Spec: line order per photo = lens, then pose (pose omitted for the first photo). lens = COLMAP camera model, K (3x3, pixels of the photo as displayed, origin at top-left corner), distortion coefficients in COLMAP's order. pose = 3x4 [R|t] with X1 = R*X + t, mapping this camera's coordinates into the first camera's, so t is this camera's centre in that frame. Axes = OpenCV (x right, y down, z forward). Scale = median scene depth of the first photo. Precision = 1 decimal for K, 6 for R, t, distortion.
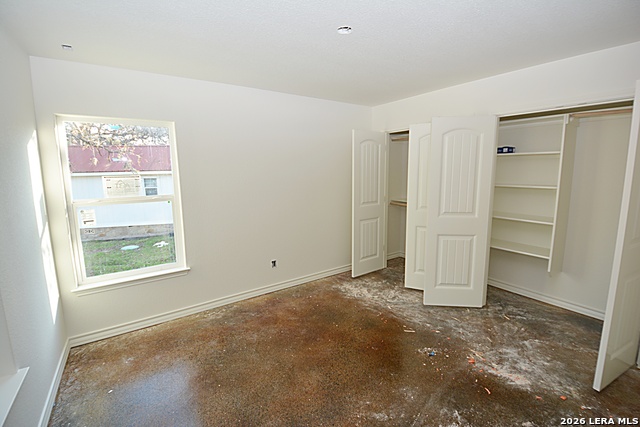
lens RADIAL K [[276.8, 0, 322.1], [0, 276.8, 207.7], [0, 0, 1]] dist [0.003305, 0.000990]
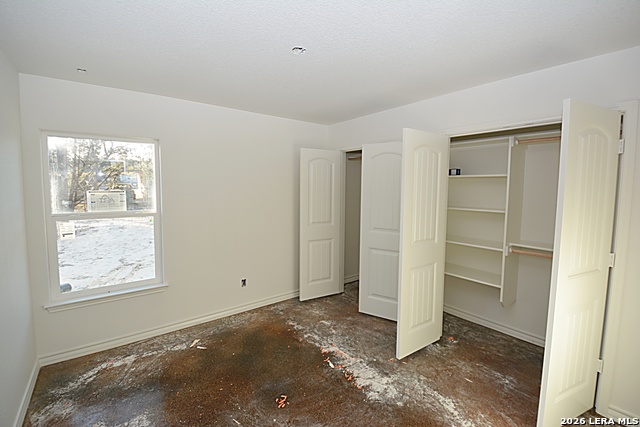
lens RADIAL K [[275.1, 0, 318.8], [0, 275.1, 203.1], [0, 0, 1]] dist [0.000287, -0.000507]
pose [[0.999850, 0.017282, 0.000727, 0.164103], [-0.017180, 0.997106, -0.074056, -0.016580], [-0.002005, 0.074033, 0.997254, 0.043104]]
